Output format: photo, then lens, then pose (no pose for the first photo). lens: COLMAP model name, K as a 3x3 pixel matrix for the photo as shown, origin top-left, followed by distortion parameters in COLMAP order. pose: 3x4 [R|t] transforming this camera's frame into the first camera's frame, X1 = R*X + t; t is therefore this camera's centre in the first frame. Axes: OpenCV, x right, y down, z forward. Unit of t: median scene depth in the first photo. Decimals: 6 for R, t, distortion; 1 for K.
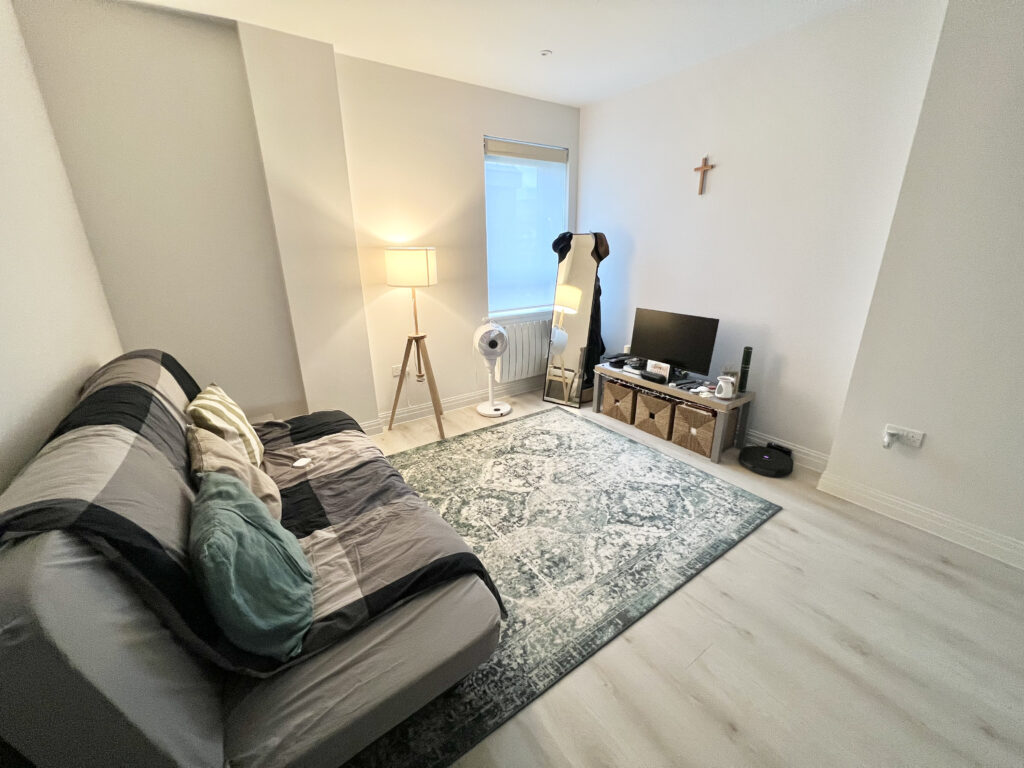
lens RADIAL K [[412.0, 0, 512.0], [0, 412.0, 384.0], [0, 0, 1]] dist [-0.002092, -0.000299]
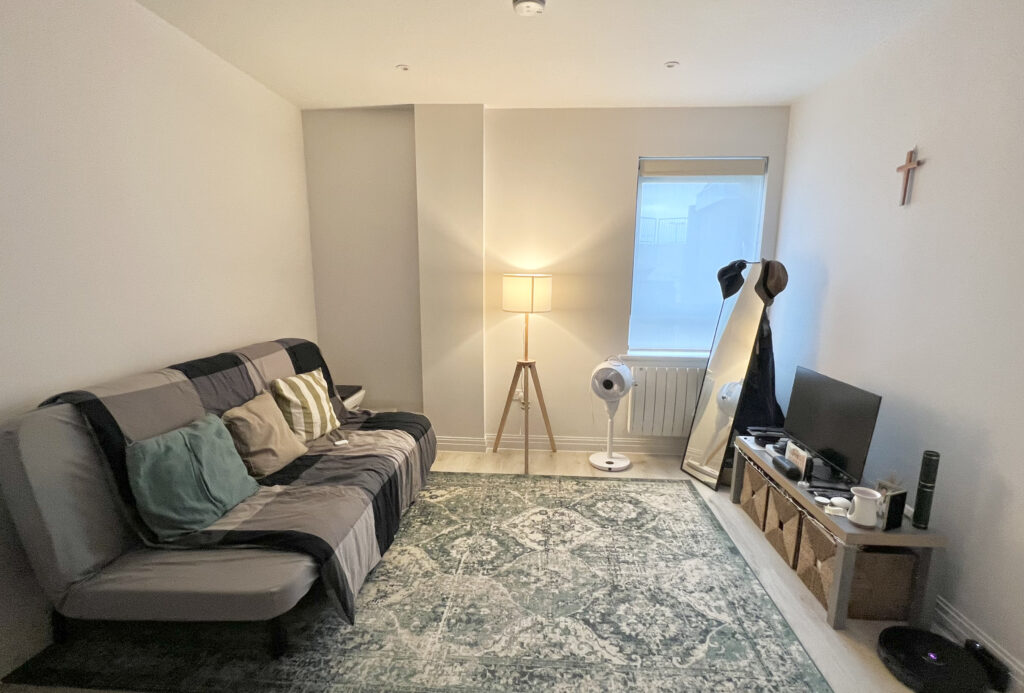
lens RADIAL K [[480.8, 0, 515.1], [0, 480.8, 367.1], [0, 0, 1]] dist [-0.002348, -0.000340]
pose [[0.782343, 0.138796, -0.607186, 0.485849], [-0.217439, 0.974383, -0.057431, -0.037665], [0.583661, 0.176957, 0.792481, 0.094956]]
